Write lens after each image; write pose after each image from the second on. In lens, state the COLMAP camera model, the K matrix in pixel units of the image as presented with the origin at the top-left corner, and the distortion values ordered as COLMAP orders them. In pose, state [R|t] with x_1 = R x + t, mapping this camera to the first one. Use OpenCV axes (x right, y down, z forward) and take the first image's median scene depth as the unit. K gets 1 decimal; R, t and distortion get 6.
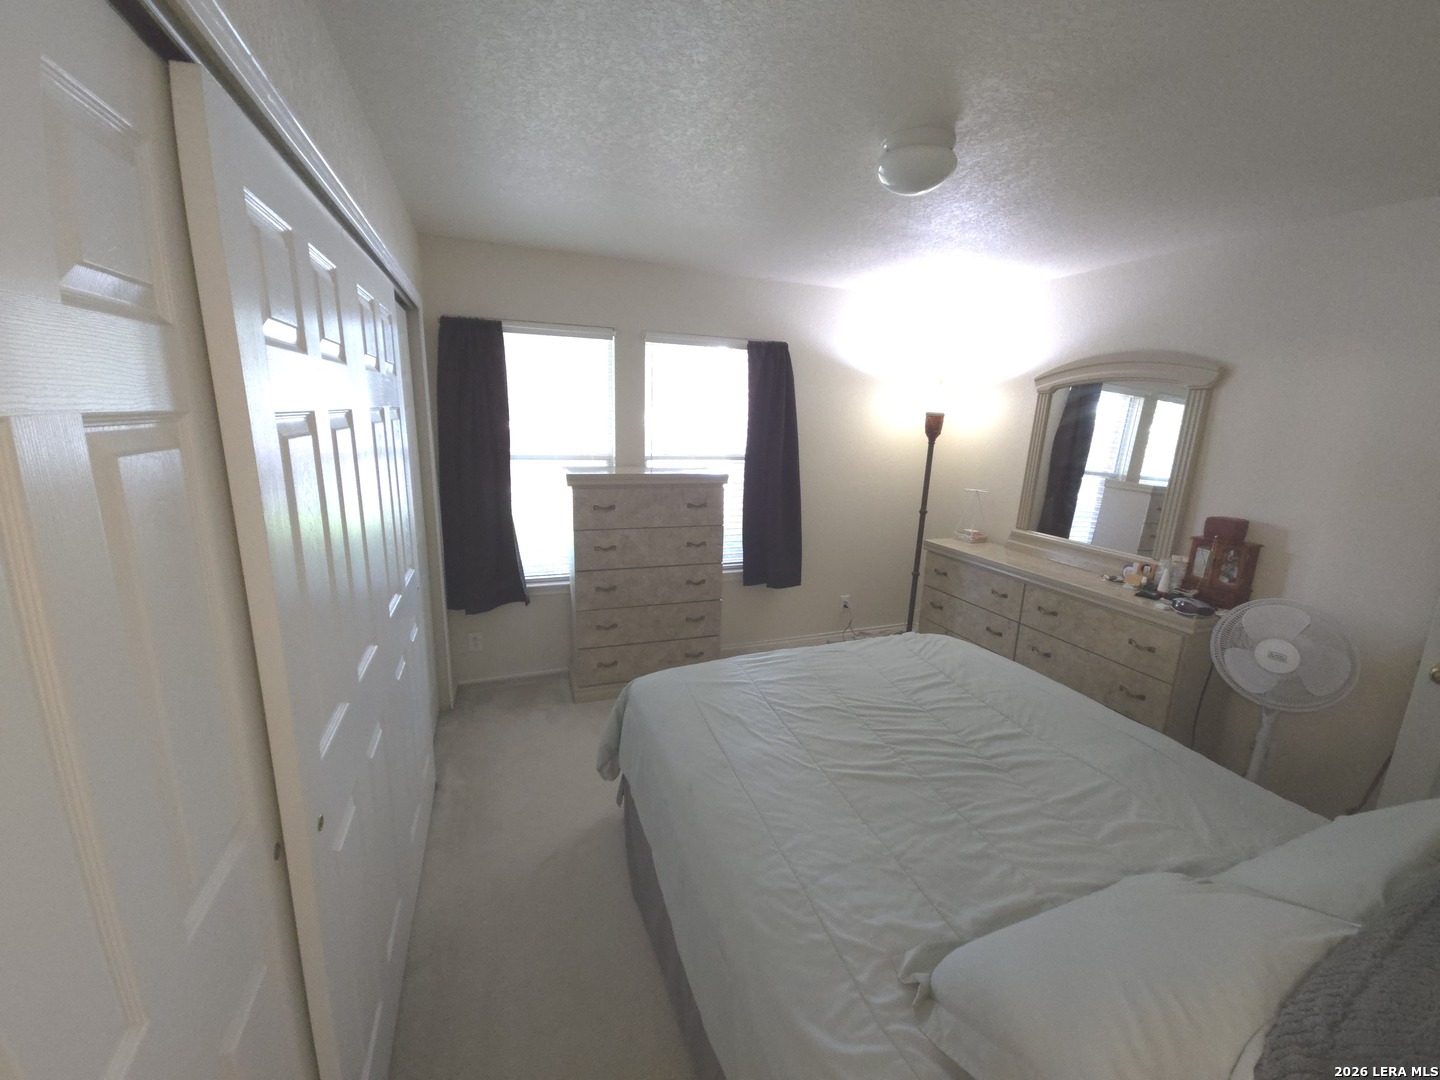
lens RADIAL K [[580.0, 0, 721.8], [0, 580.0, 540.9], [0, 0, 1]] dist [-0.000754, 0.000157]
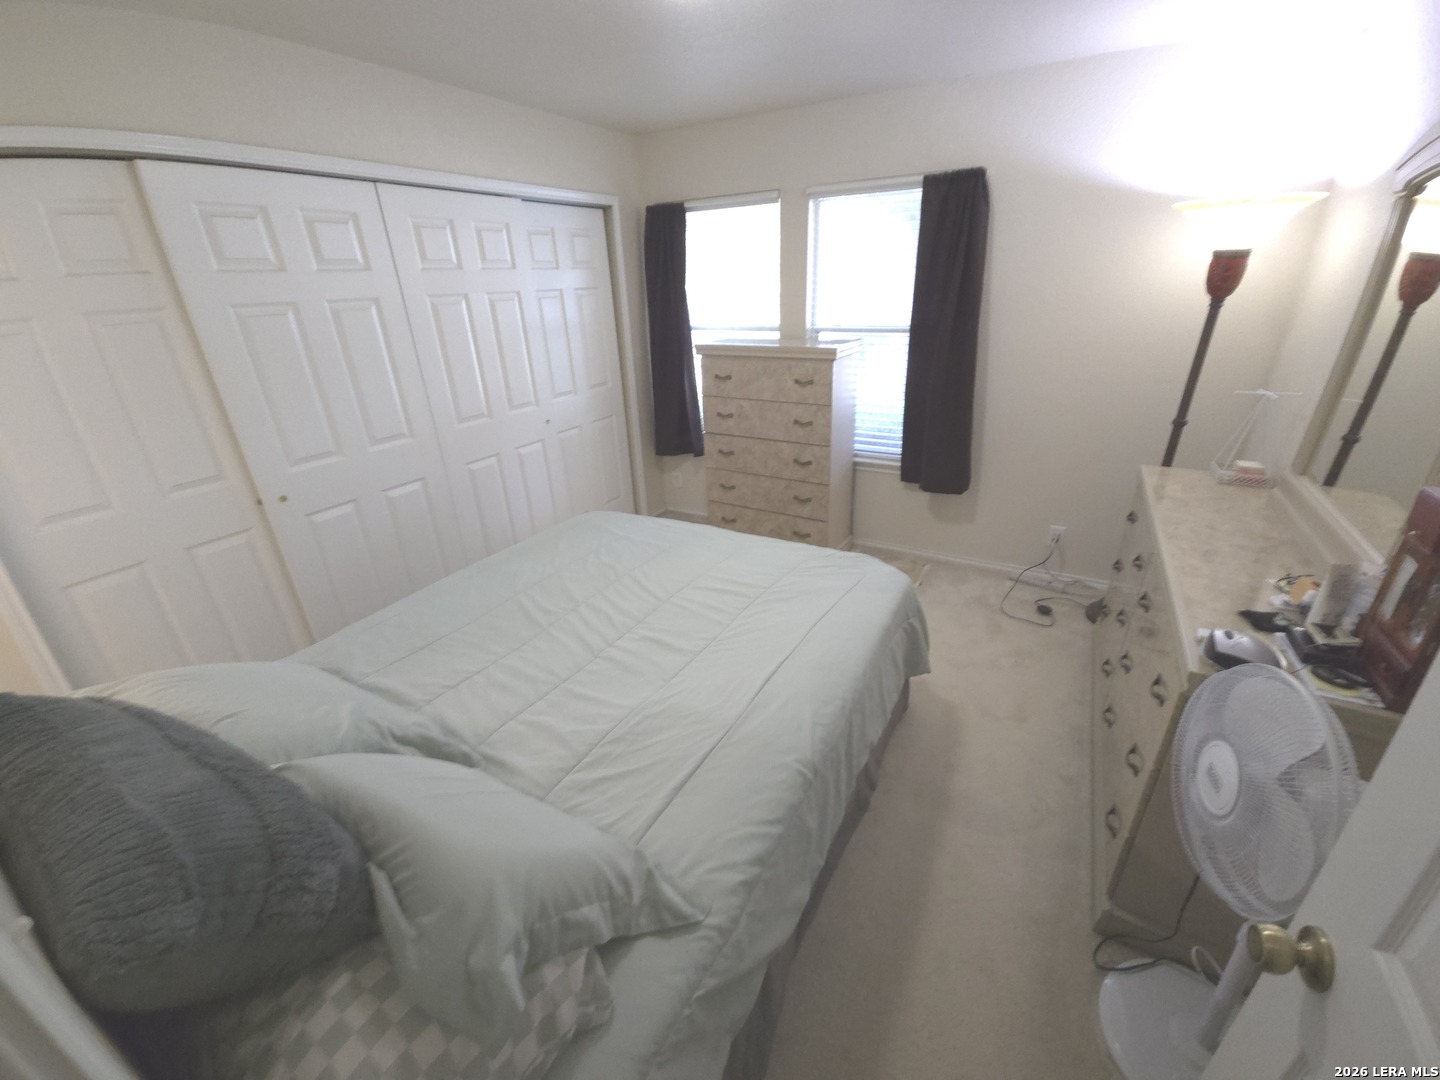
lens RADIAL K [[580.0, 0, 723.8], [0, 580.0, 540.4], [0, 0, 1]] dist [-0.000754, 0.000157]
pose [[0.635453, 0.269733, -0.723494, 0.634805], [-0.113151, 0.959413, 0.258308, -0.041829], [0.763804, -0.082279, 0.640183, 0.260224]]
